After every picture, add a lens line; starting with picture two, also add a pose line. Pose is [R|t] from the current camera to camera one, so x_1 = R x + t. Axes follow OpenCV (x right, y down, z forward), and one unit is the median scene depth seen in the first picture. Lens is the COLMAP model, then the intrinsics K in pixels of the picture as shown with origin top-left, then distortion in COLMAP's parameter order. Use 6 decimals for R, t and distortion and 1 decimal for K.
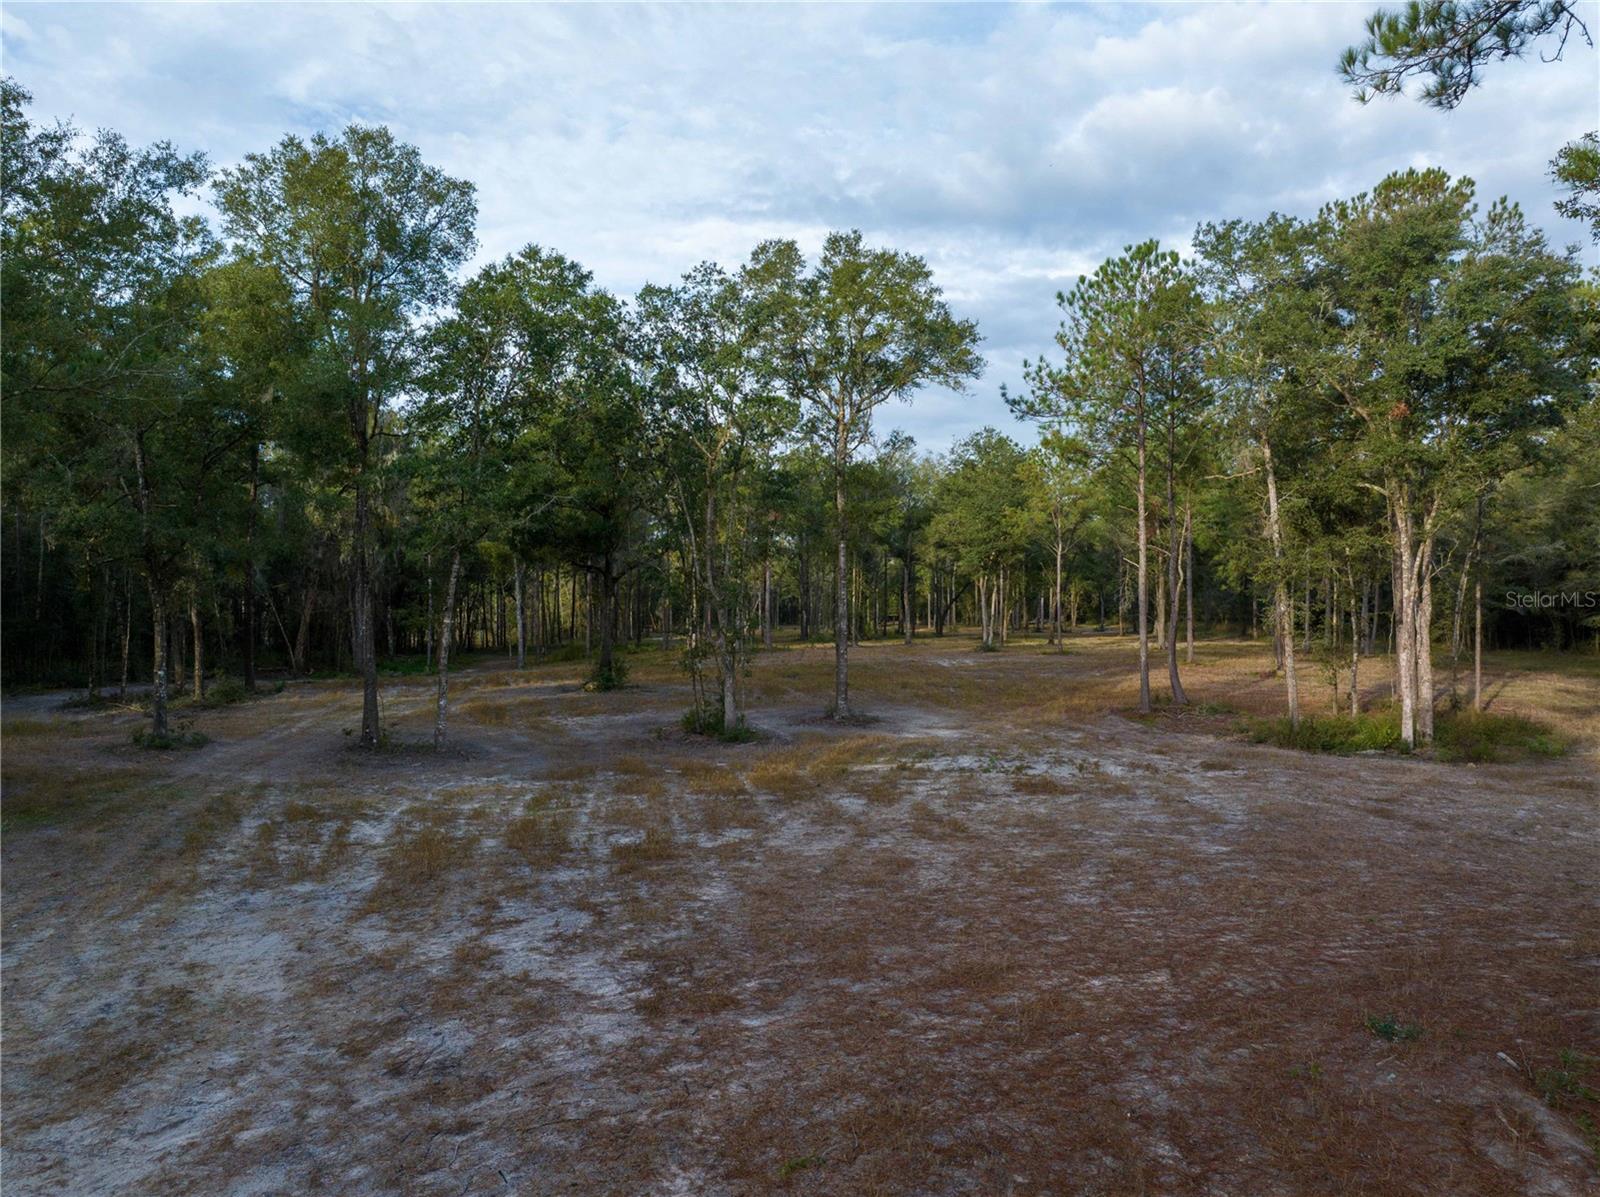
lens RADIAL K [[1127.2, 0, 804.4], [0, 1127.2, 604.9], [0, 0, 1]] dist [-0.044502, 0.021007]
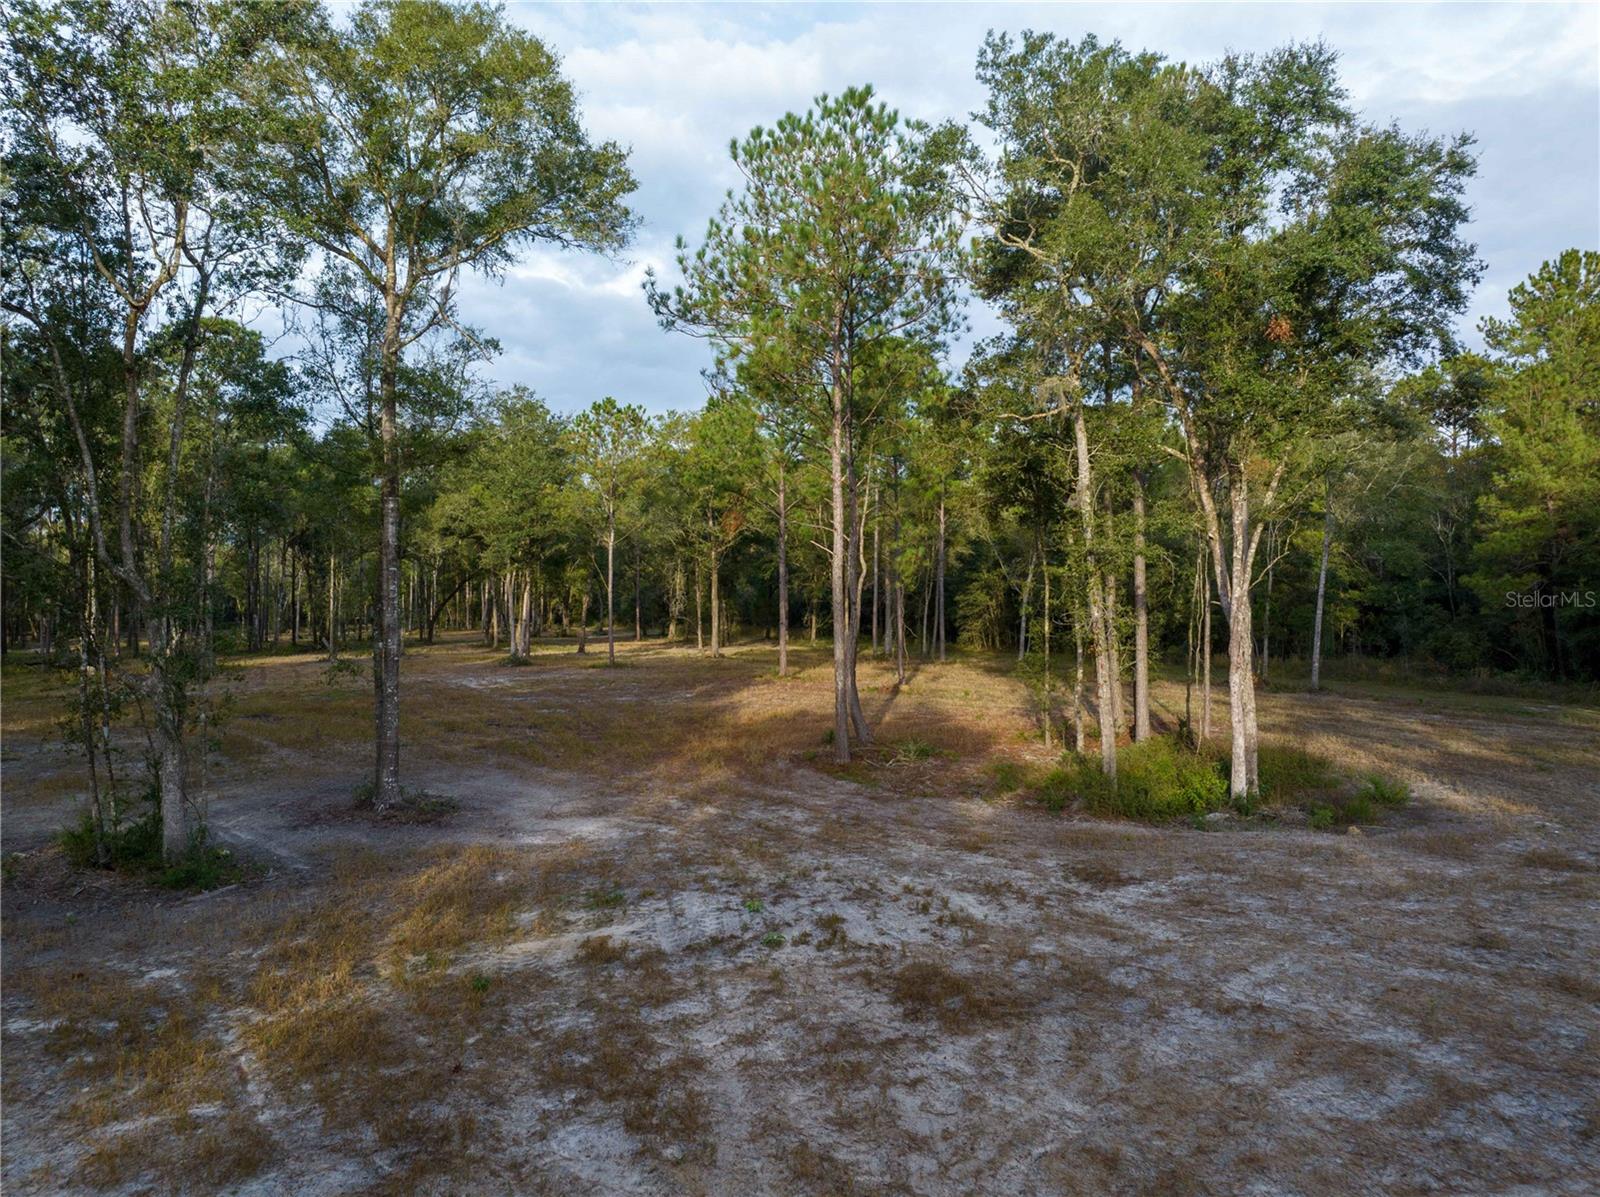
lens RADIAL K [[1133.6, 0, 803.0], [0, 1133.6, 600.1], [0, 0, 1]] dist [-0.034158, 0.000946]
pose [[0.892051, 0.001885, 0.451930, -0.038416], [0.000220, 0.999989, -0.004605, -0.002000], [-0.451934, 0.004207, 0.892041, 0.391146]]
